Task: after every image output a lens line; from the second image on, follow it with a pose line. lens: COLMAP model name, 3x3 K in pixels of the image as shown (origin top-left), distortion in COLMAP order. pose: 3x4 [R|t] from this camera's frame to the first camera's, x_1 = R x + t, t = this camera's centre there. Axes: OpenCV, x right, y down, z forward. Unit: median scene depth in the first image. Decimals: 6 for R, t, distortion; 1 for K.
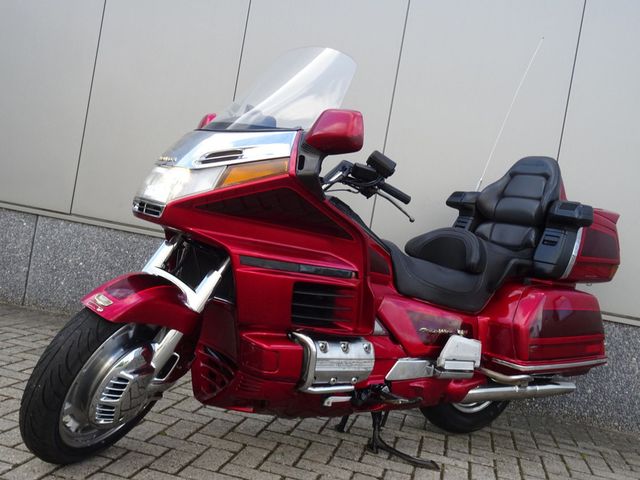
lens RADIAL K [[649.8, 0, 319.3], [0, 649.8, 238.9], [0, 0, 1]] dist [-0.063524, 0.000000]
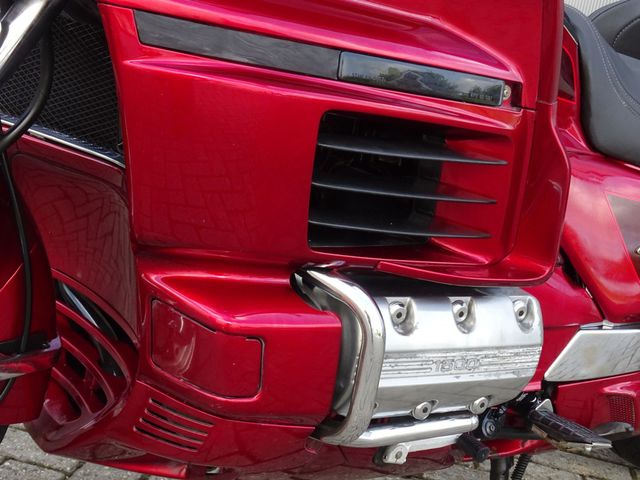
lens RADIAL K [[1050.8, 0, 321.7], [0, 1050.8, 239.4], [0, 0, 1]] dist [0.055459, 0.000000]
pose [[0.999606, 0.027007, 0.007638, -0.038023], [-0.027952, 0.982520, 0.184048, 0.032903], [-0.002534, -0.184189, 0.982888, 0.480245]]
